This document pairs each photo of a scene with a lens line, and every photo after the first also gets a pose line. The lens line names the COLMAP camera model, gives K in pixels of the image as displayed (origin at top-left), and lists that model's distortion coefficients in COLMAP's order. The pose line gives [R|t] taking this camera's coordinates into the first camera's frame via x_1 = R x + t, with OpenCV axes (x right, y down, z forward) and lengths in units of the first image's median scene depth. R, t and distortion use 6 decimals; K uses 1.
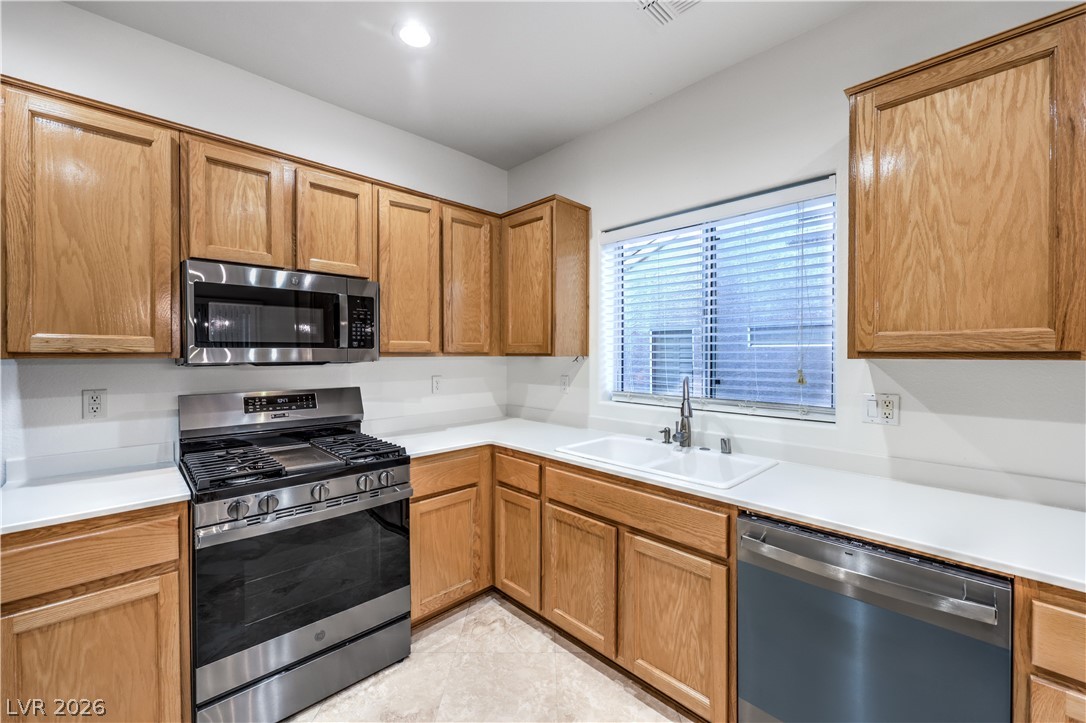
lens RADIAL K [[434.7, 0, 545.3], [0, 434.7, 357.3], [0, 0, 1]] dist [-0.001027, 0.000010]
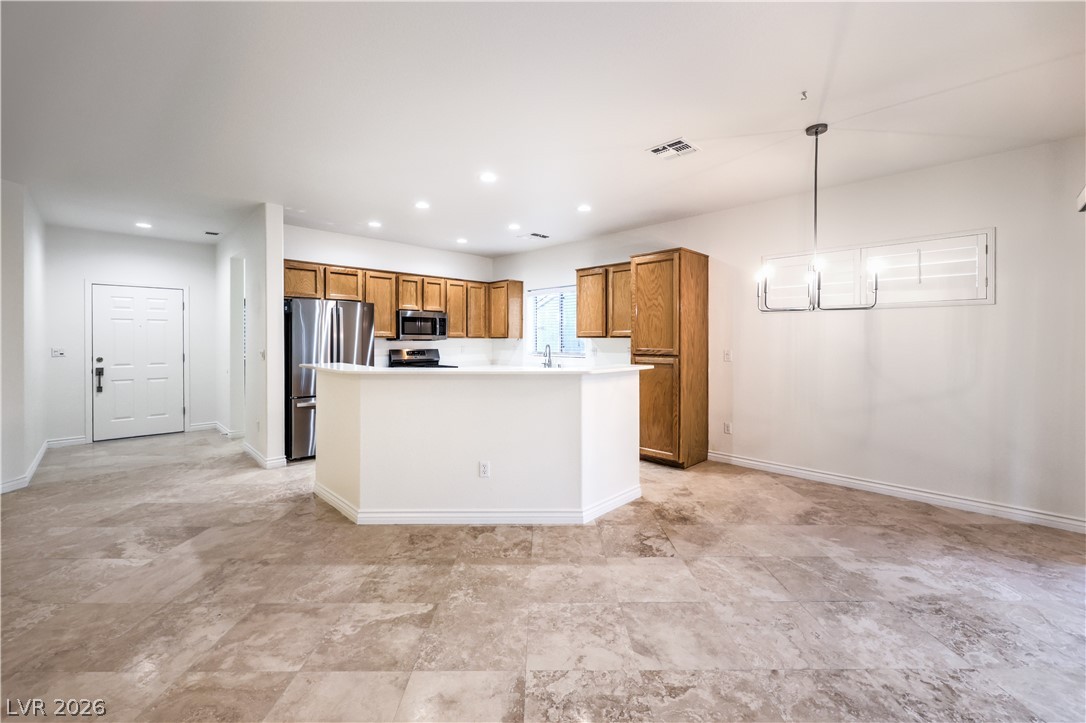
lens RADIAL K [[441.0, 0, 544.0], [0, 441.0, 345.2], [0, 0, 1]] dist [-0.000314, 0.000181]
pose [[0.999977, 0.001476, 0.006599, 0.268007], [-0.001501, 0.999992, 0.003678, 0.037642], [-0.006593, -0.003688, 0.999971, -2.090152]]
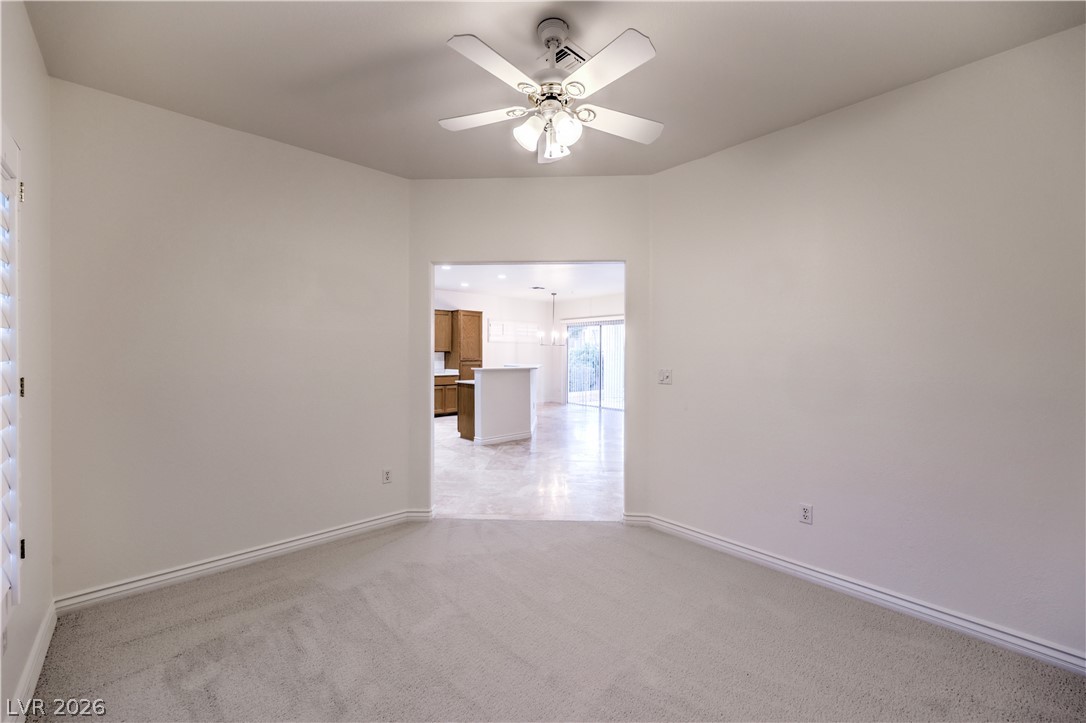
lens RADIAL K [[439.4, 0, 541.8], [0, 439.4, 354.4], [0, 0, 1]] dist [0.000767, 0.000012]
pose [[0.038222, -0.002761, 0.999265, -3.709819], [0.005247, 0.999983, 0.002562, 0.020967], [-0.999255, 0.005145, 0.038236, -0.778142]]
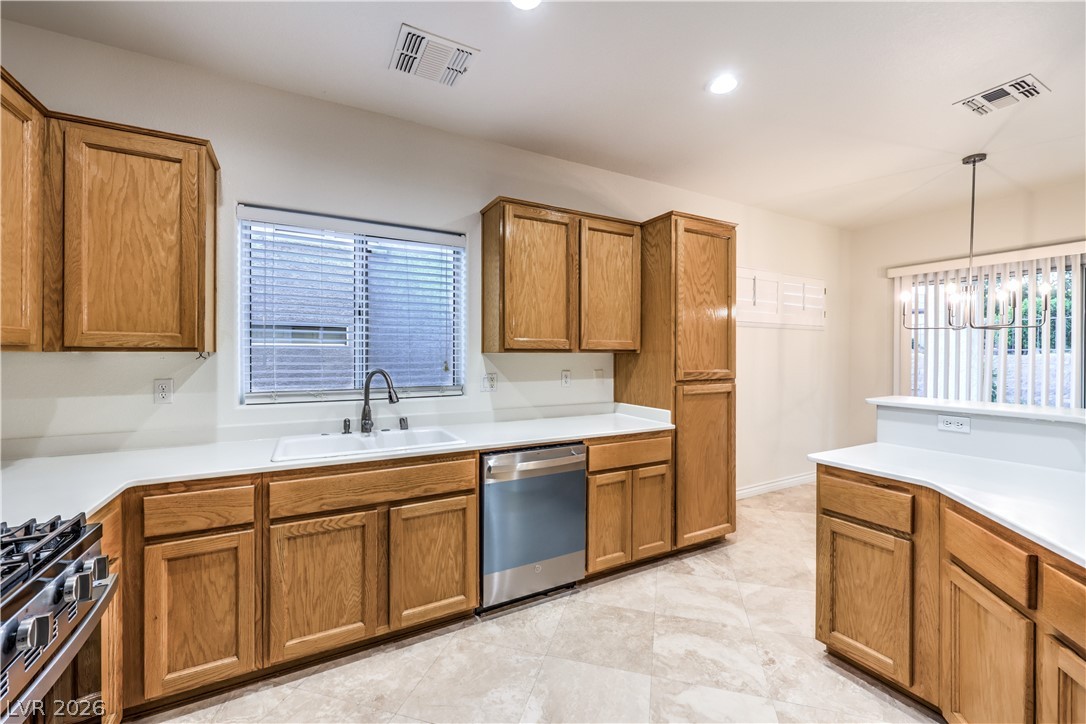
lens RADIAL K [[439.4, 0, 541.8], [0, 439.4, 354.9], [0, 0, 1]] dist [0.000767, 0.000012]
pose [[0.267956, -0.002592, 0.963428, -0.663545], [0.006810, 0.999976, 0.000797, 0.008341], [-0.963407, 0.006347, 0.267967, 0.264749]]
